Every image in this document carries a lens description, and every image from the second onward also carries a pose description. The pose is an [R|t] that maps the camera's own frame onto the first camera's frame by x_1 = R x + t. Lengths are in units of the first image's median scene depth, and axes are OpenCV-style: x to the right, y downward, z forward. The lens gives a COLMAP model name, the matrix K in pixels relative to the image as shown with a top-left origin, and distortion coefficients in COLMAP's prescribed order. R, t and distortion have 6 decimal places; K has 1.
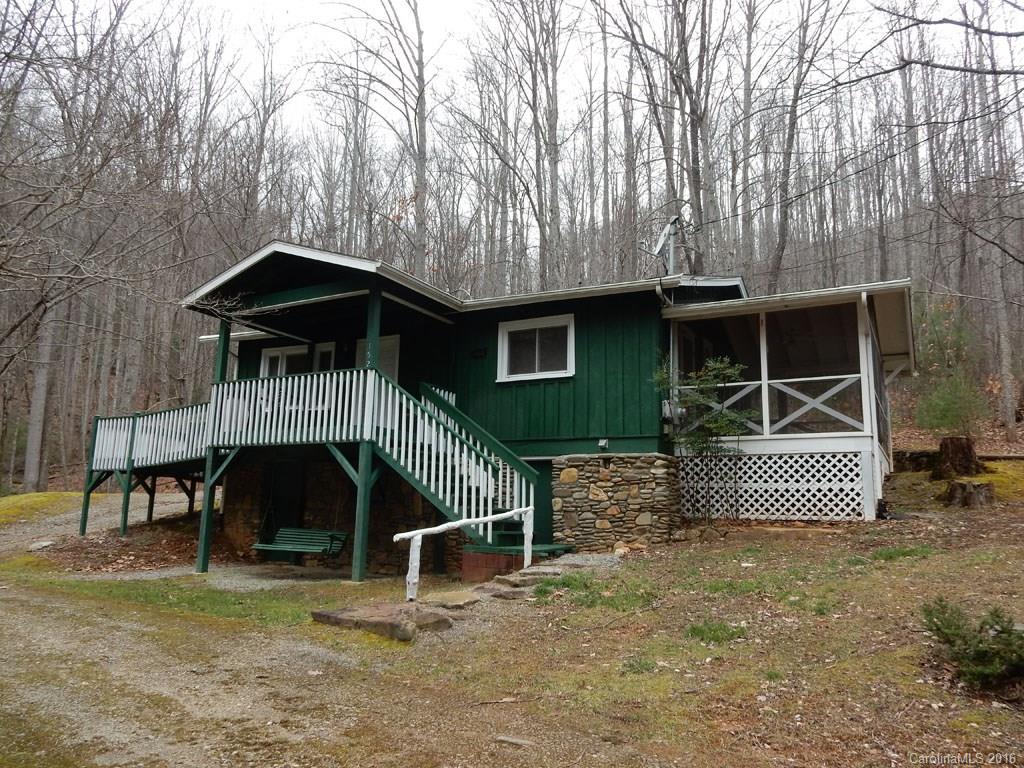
lens RADIAL K [[739.7, 0, 510.8], [0, 739.7, 383.5], [0, 0, 1]] dist [-0.002864, -0.004486]
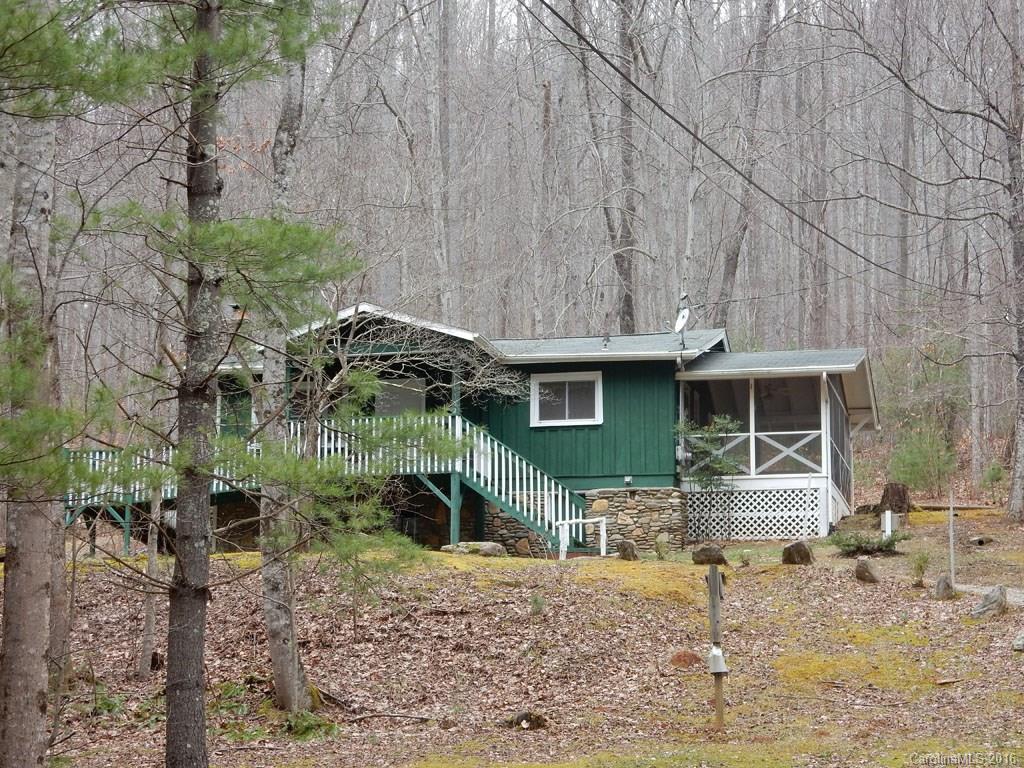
lens RADIAL K [[2508.4, 0, 512.3], [0, 2508.4, 382.6], [0, 0, 1]] dist [0.164558, 0.000000]
pose [[0.959914, 0.032077, 0.278454, -1.289084], [-0.032604, 0.999465, -0.002741, -0.066398], [-0.278393, -0.006447, 0.960446, -3.107293]]
